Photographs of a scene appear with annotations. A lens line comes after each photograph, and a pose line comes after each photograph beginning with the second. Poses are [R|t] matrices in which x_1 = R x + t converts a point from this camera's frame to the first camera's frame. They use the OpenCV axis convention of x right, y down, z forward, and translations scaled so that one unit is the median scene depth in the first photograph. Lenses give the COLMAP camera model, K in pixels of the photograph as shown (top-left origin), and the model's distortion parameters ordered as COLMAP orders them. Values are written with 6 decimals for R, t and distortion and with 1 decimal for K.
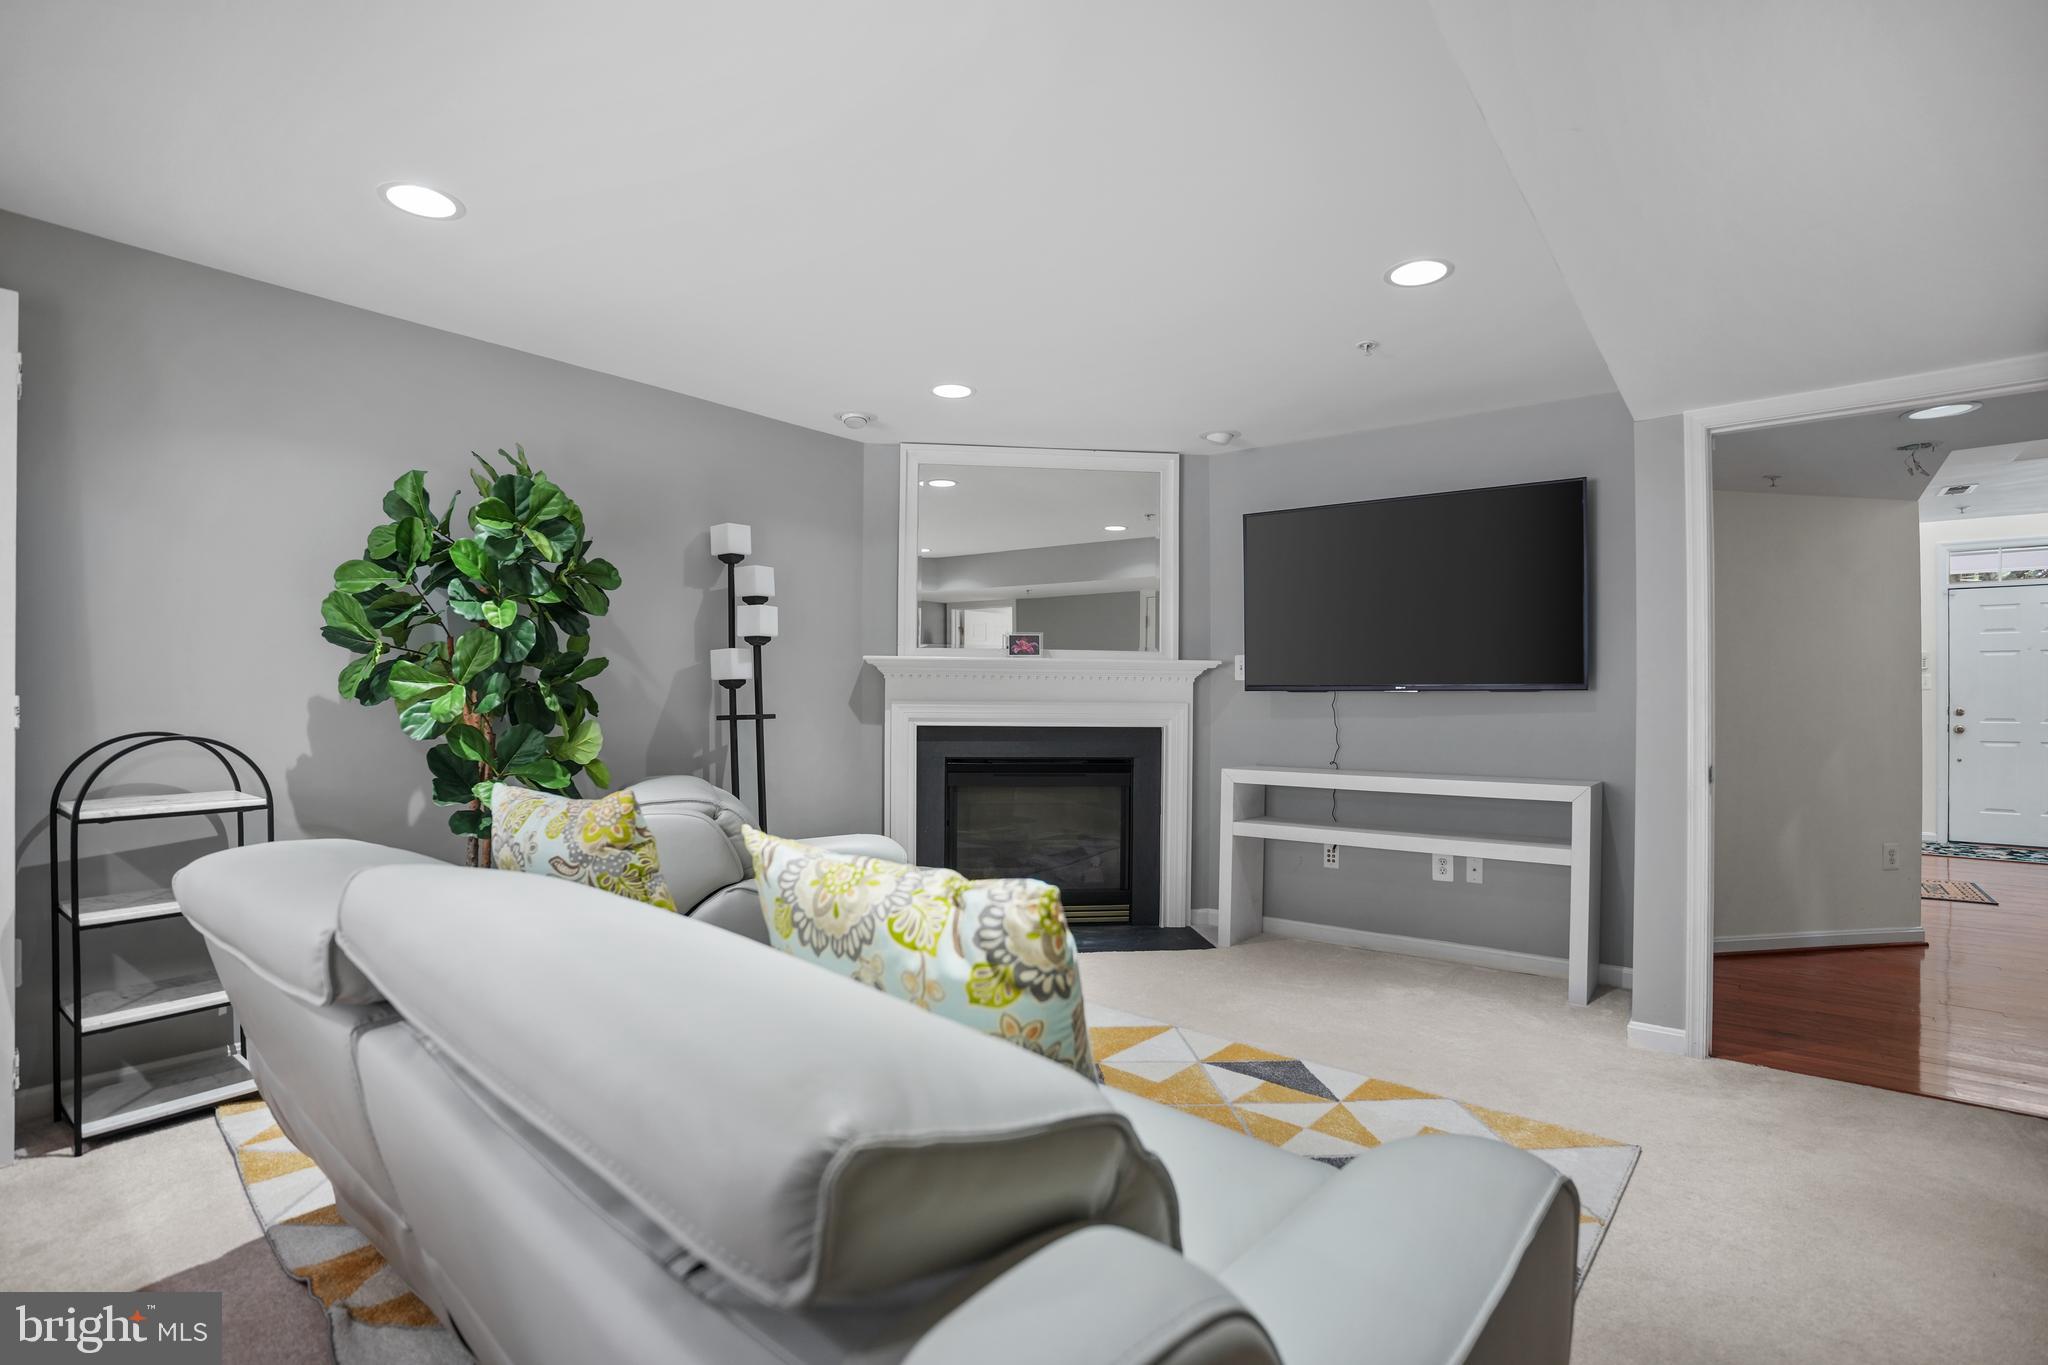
lens RADIAL K [[981.8, 0, 1009.6], [0, 981.8, 676.0], [0, 0, 1]] dist [-0.042785, 0.001142]
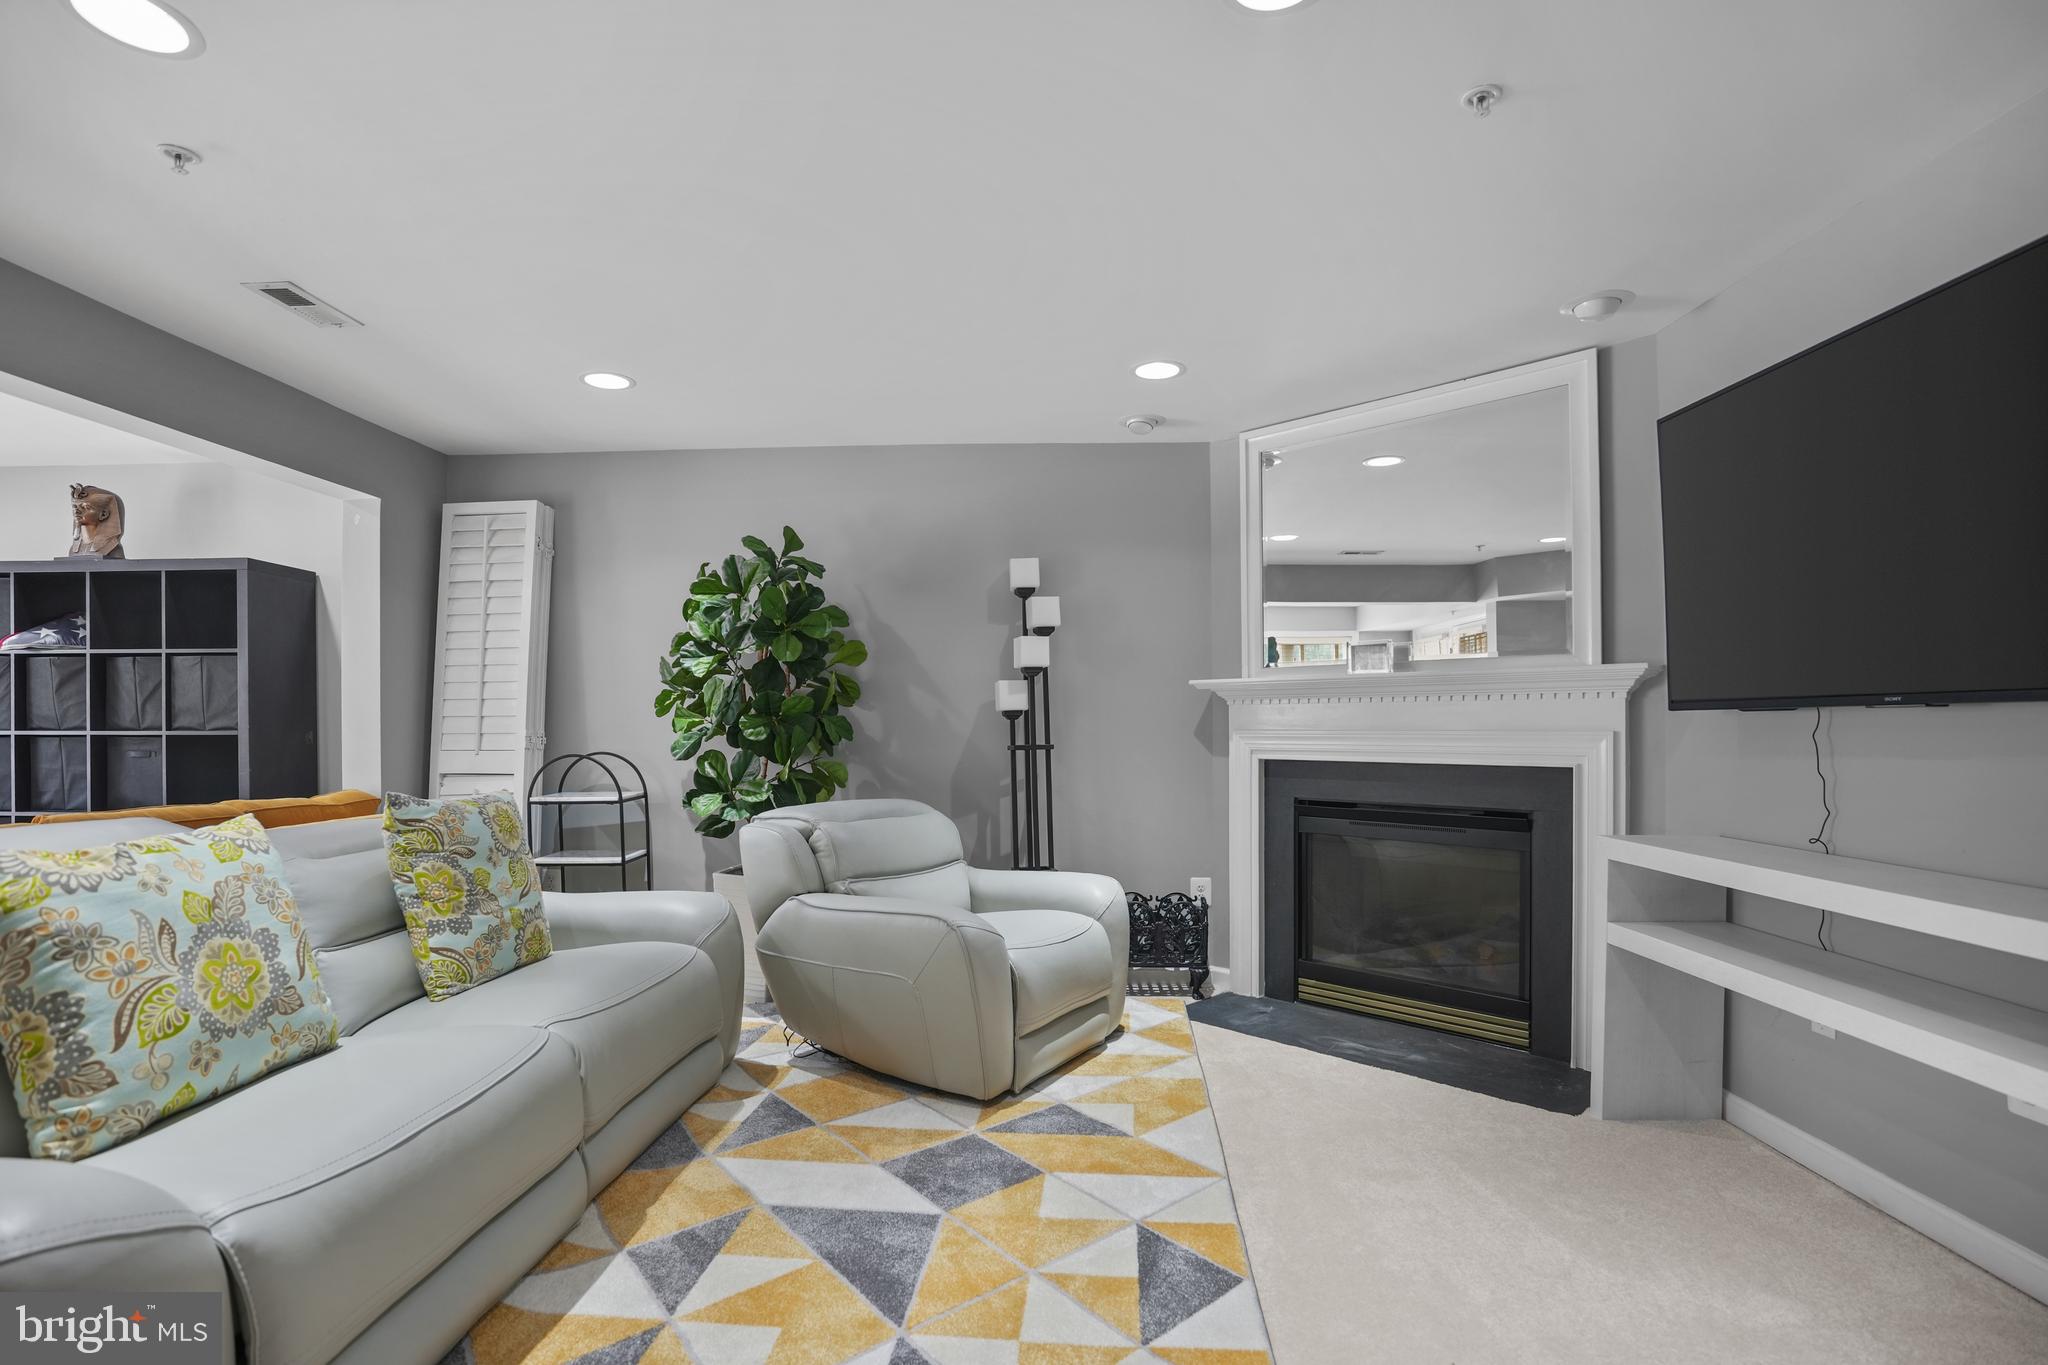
lens RADIAL K [[981.8, 0, 1038.5], [0, 981.8, 727.9], [0, 0, 1]] dist [-0.042785, 0.001142]
pose [[0.608428, -0.008686, -0.793561, 0.538040], [0.022677, 0.999722, 0.006444, 0.015526], [0.793285, -0.021917, 0.608456, 0.374525]]
